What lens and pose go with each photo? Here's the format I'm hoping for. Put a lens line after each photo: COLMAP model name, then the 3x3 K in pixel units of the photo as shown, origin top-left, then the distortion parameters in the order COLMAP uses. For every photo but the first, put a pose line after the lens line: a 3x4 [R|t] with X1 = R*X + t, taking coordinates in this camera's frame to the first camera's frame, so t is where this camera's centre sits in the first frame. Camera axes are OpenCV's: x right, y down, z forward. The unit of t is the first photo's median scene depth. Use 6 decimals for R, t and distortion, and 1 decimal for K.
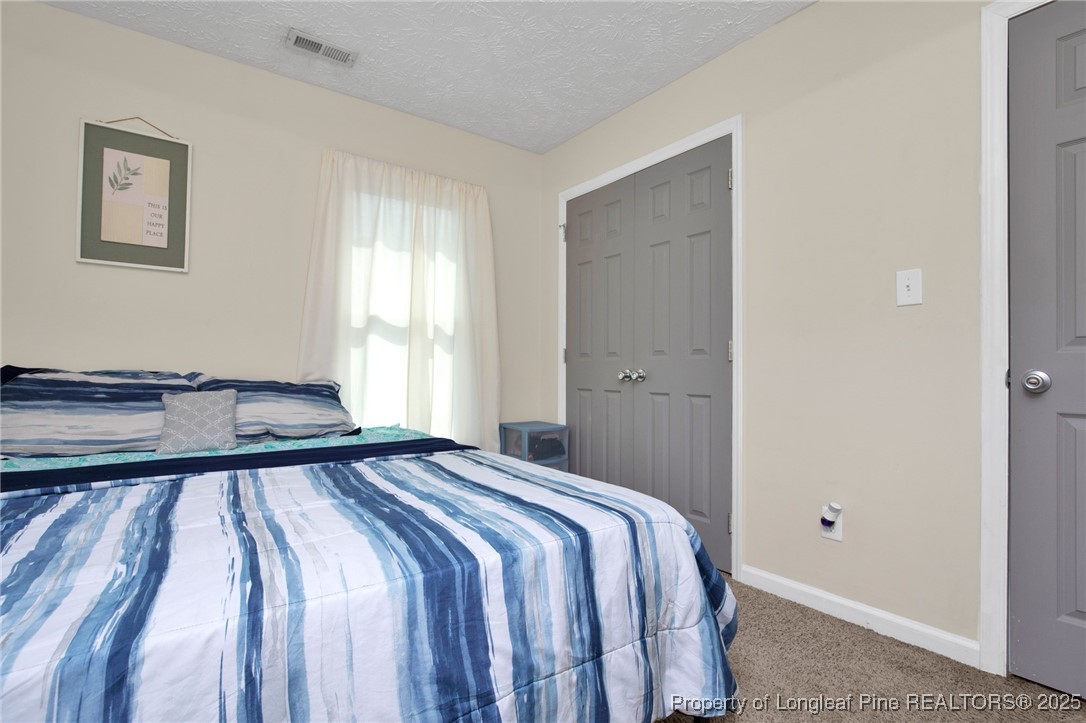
lens RADIAL K [[518.6, 0, 544.6], [0, 518.6, 369.3], [0, 0, 1]] dist [-0.019638, 0.000640]
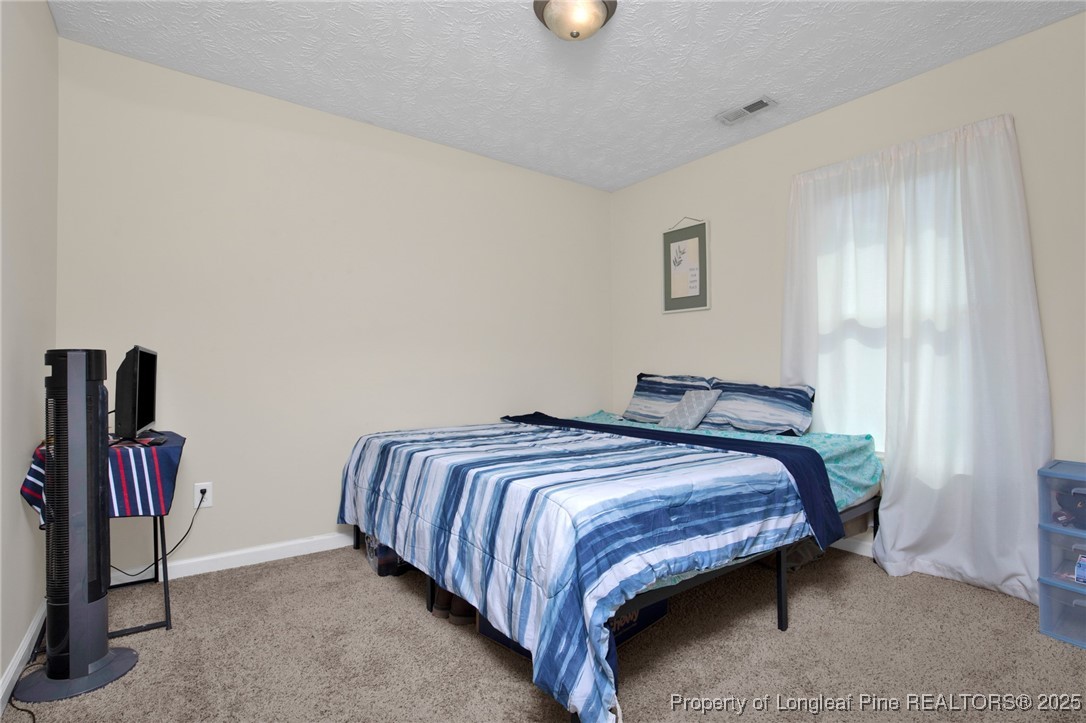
lens RADIAL K [[518.6, 0, 544.6], [0, 518.6, 369.3], [0, 0, 1]] dist [-0.019638, 0.000640]
pose [[0.009484, -0.011161, -0.999893, 0.771867], [-0.002154, 0.999935, -0.011181, 0.001113], [0.999953, 0.002259, 0.009460, 0.520274]]
